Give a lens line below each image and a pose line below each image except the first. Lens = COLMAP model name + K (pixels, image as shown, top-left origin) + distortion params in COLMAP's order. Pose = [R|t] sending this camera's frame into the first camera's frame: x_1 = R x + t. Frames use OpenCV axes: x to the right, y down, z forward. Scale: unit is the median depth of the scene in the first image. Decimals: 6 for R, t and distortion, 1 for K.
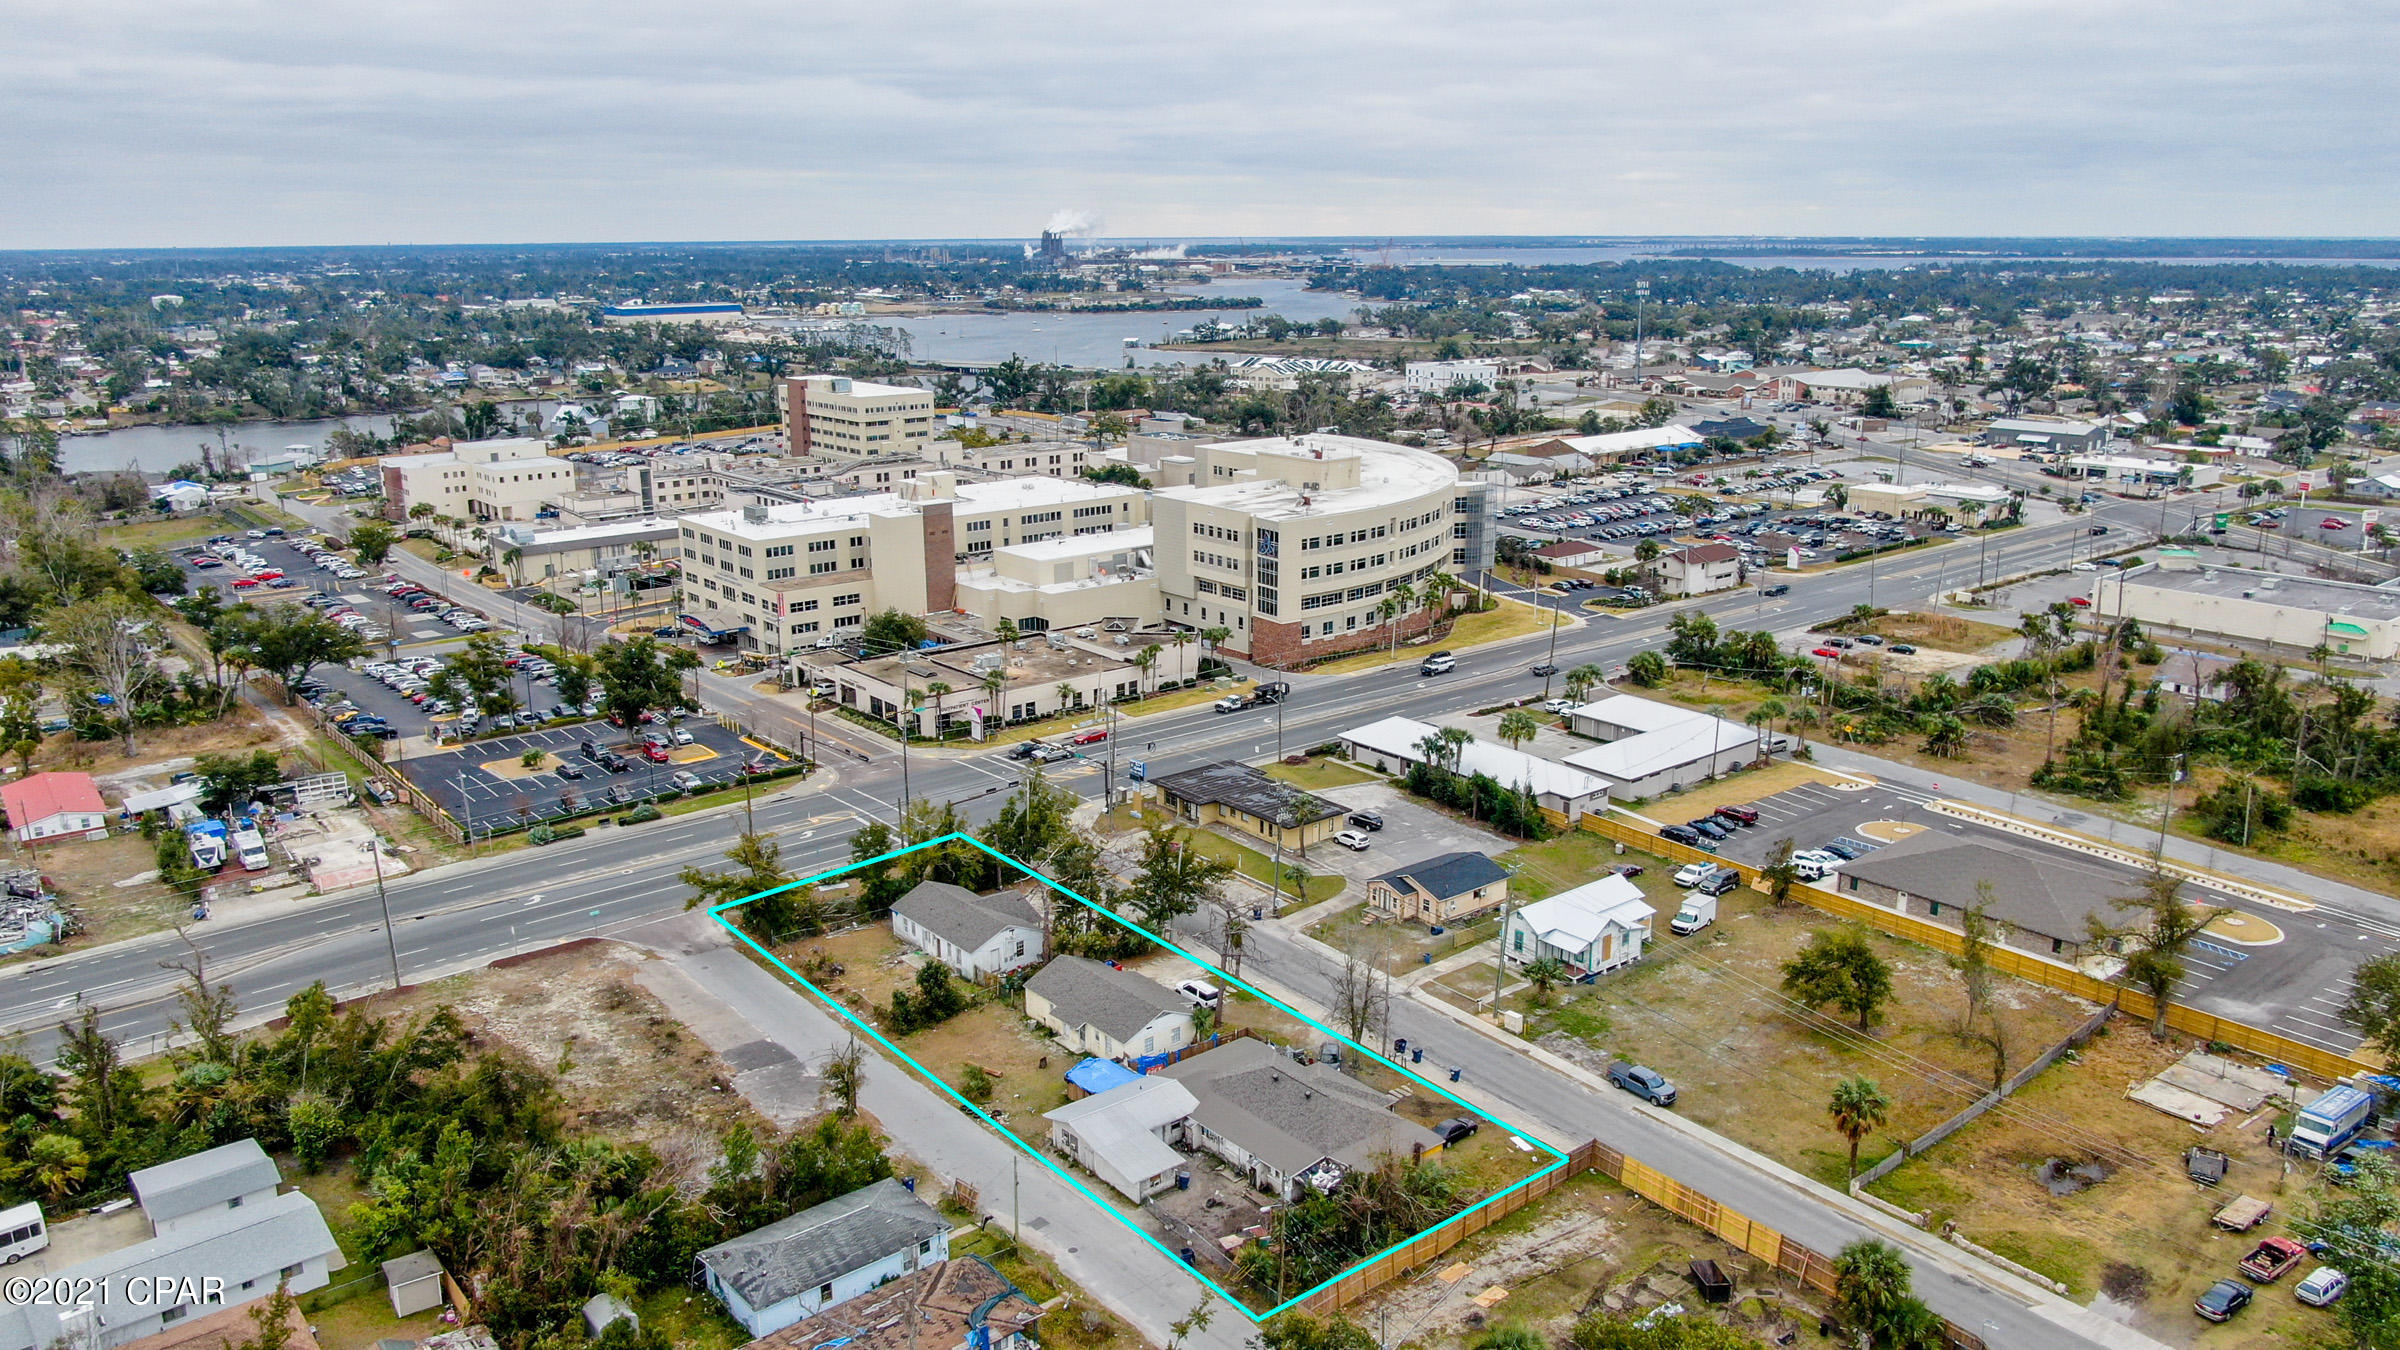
lens RADIAL K [[1725.7, 0, 1200.5], [0, 1725.7, 682.3], [0, 0, 1]] dist [-0.023564, 0.009877]
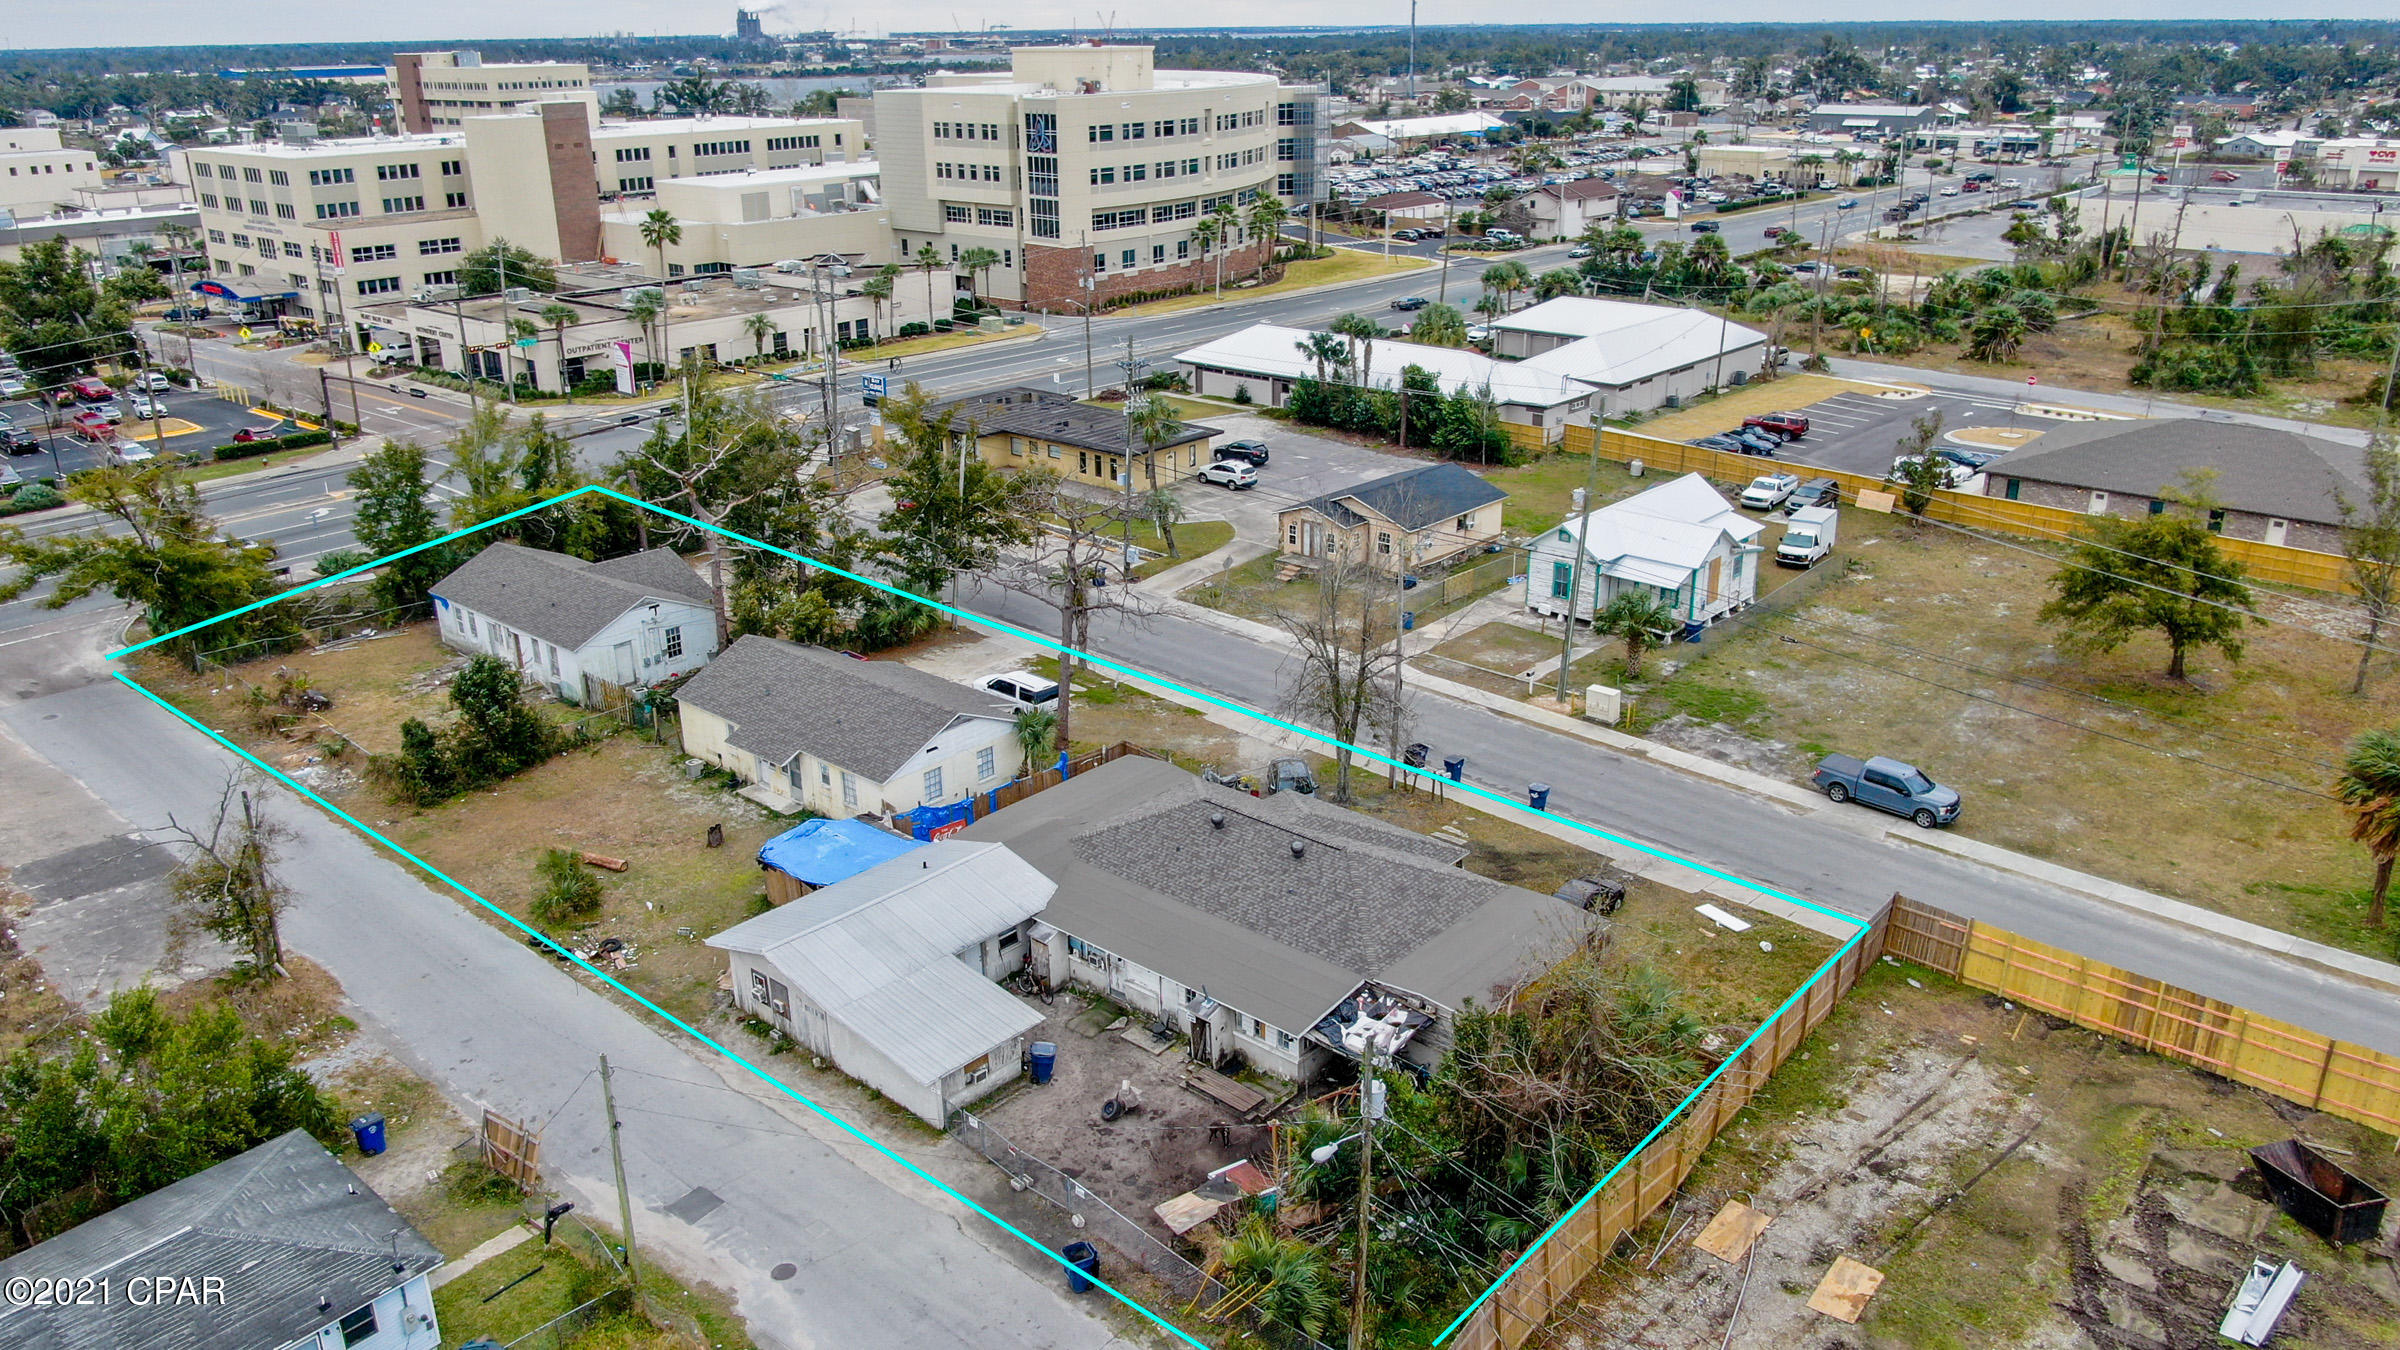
lens RADIAL K [[1725.7, 0, 1200.5], [0, 1725.7, 682.3], [0, 0, 1]] dist [-0.023564, 0.009877]
pose [[0.987688, -0.061521, 0.143831, -0.015743], [0.045613, 0.992729, 0.111398, 0.087126], [-0.149639, -0.103466, 0.983312, 0.340216]]
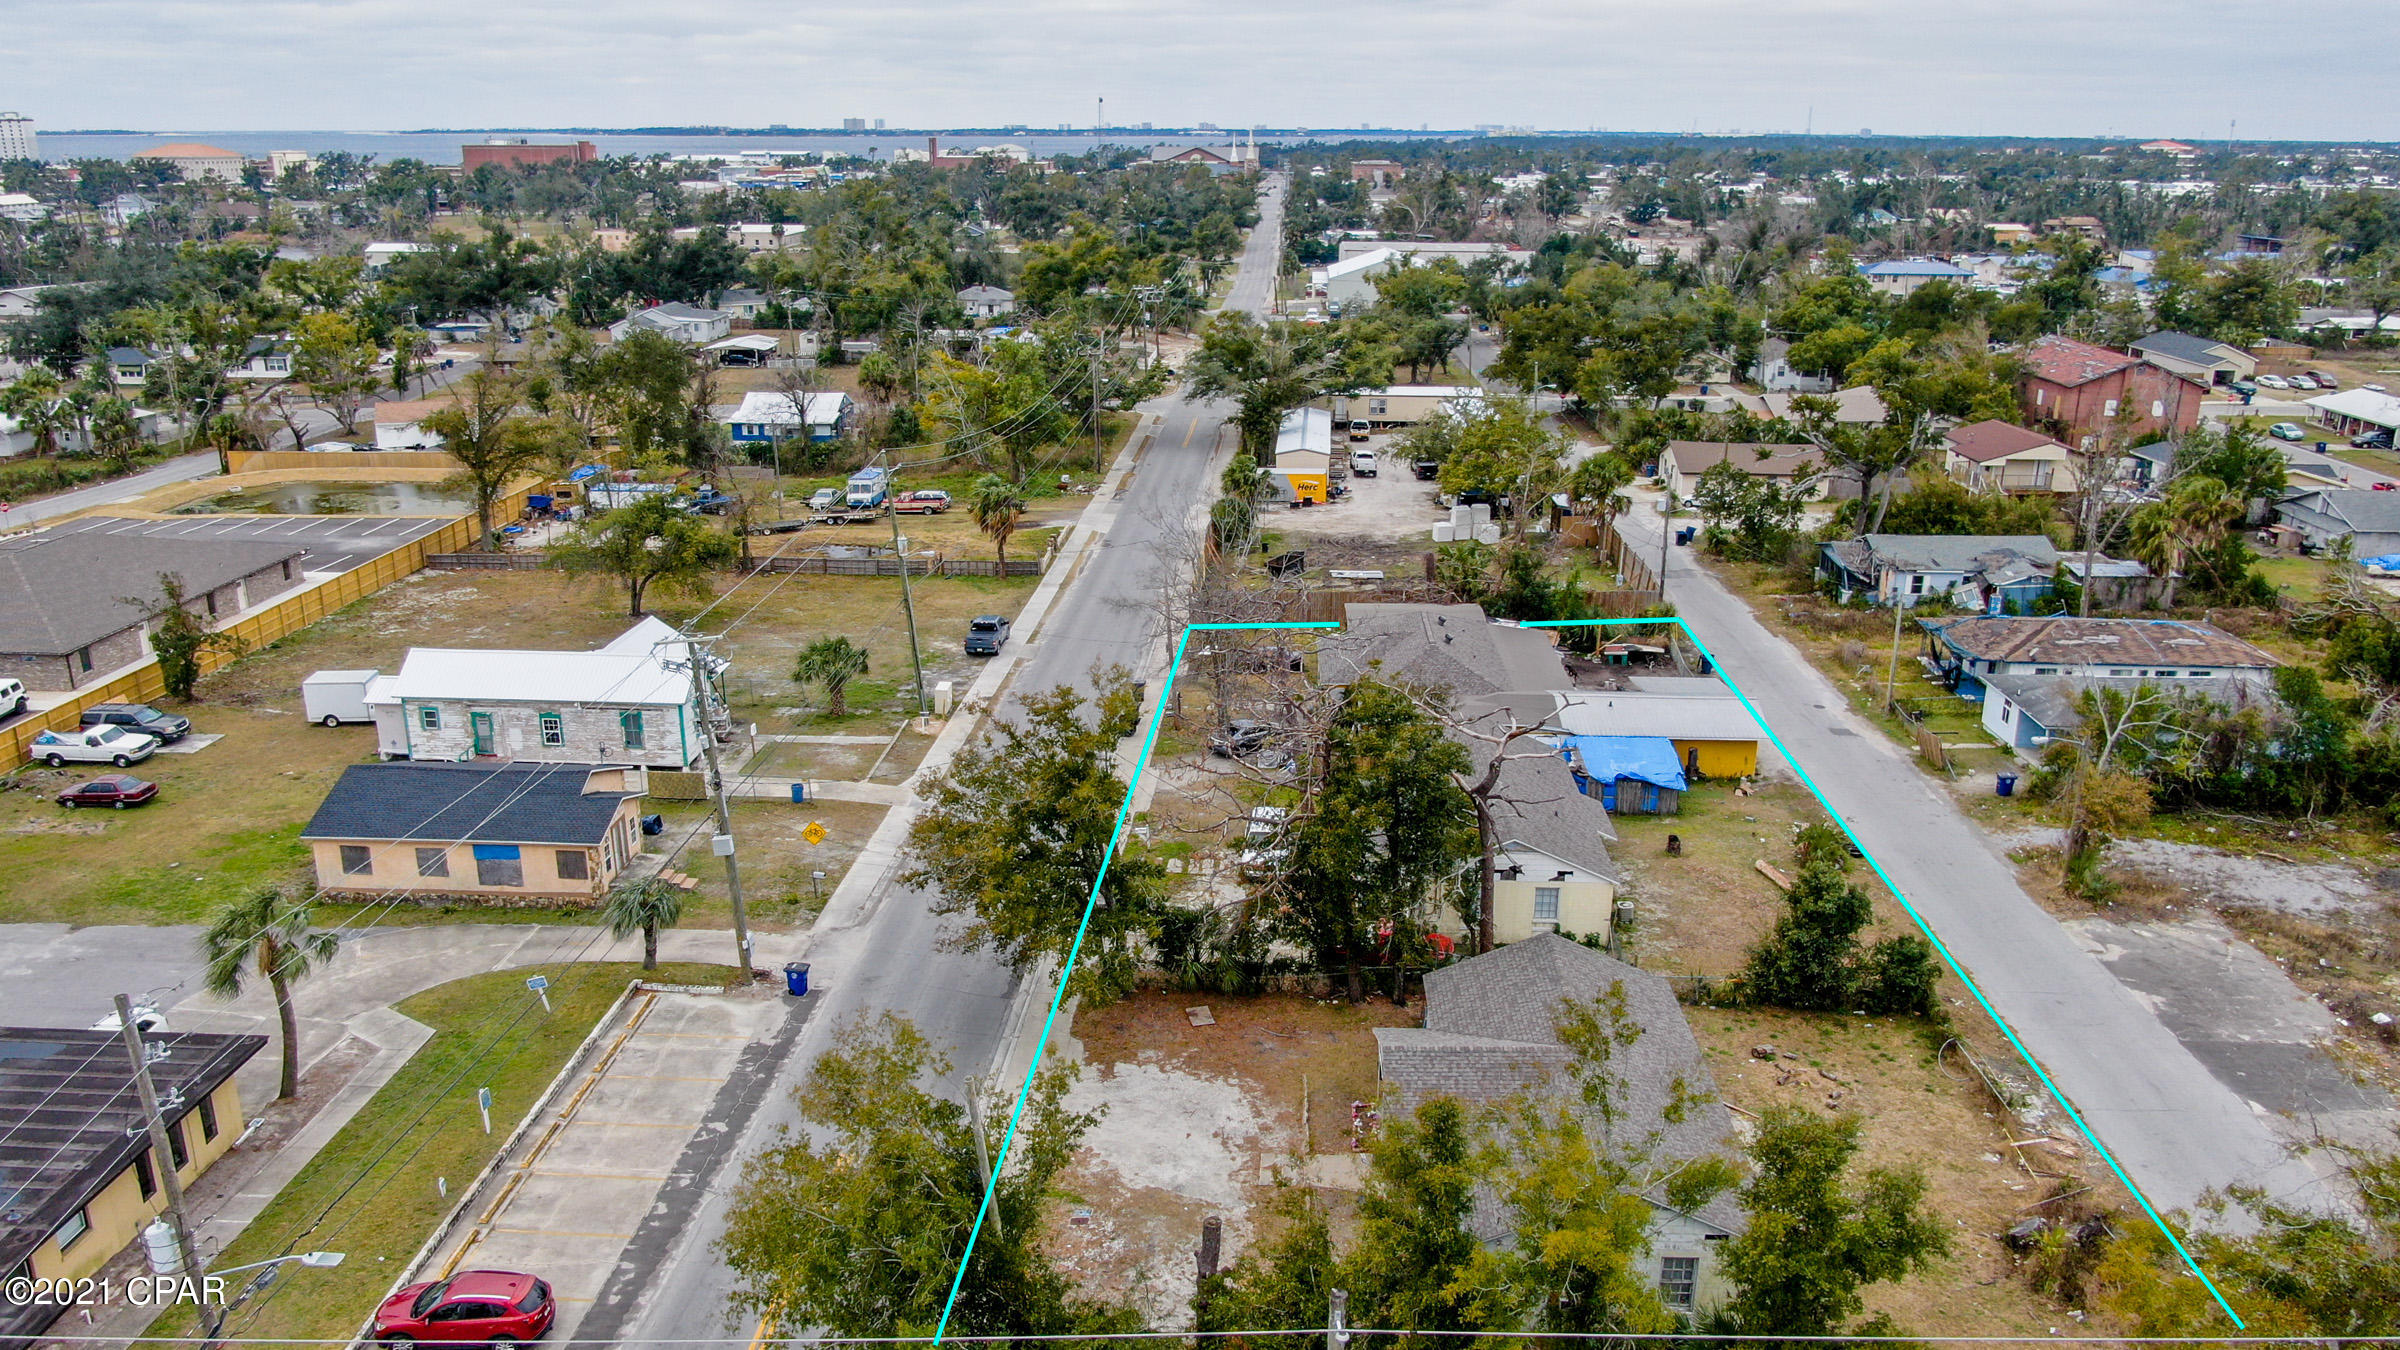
lens RADIAL K [[1725.7, 0, 1200.5], [0, 1725.7, 682.3], [0, 0, 1]] dist [-0.023564, 0.009877]
pose [[-0.741702, -0.204832, 0.638687, -0.209083], [0.168677, 0.864663, 0.473188, -0.066714], [-0.649173, 0.458696, -0.606772, 0.932780]]
